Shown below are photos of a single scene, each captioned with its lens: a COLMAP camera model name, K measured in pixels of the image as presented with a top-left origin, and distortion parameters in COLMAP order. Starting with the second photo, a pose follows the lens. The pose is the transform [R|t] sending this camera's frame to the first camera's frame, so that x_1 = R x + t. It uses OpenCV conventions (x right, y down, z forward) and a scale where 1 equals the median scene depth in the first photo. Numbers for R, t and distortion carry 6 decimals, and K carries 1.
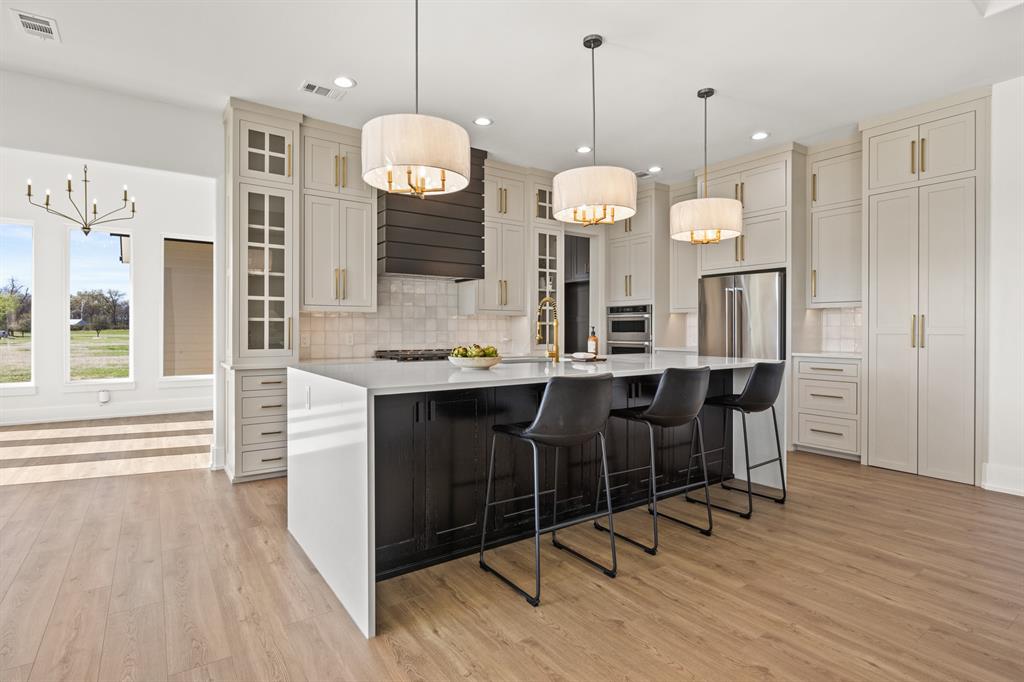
lens RADIAL K [[510.6, 0, 516.4], [0, 510.6, 335.0], [0, 0, 1]] dist [-0.001266, -0.000681]
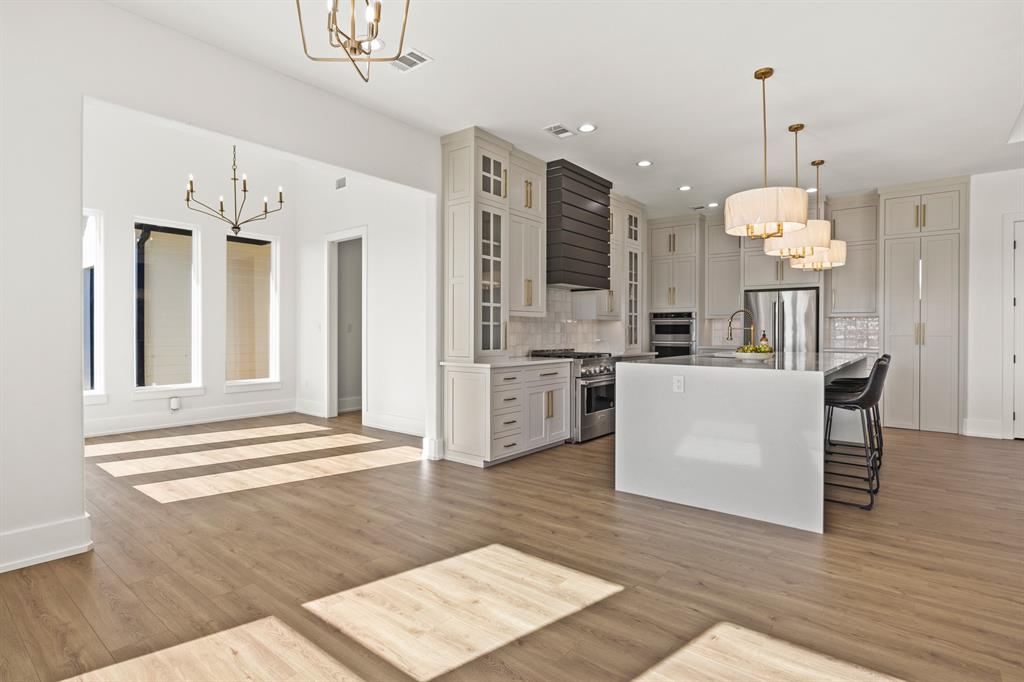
lens RADIAL K [[510.6, 0, 517.7], [0, 510.6, 336.5], [0, 0, 1]] dist [-0.001266, -0.000681]
pose [[0.961744, -0.001420, 0.273945, -0.678533], [0.001233, 0.999999, 0.000855, -0.001632], [-0.273946, -0.000485, 0.961745, -0.098254]]
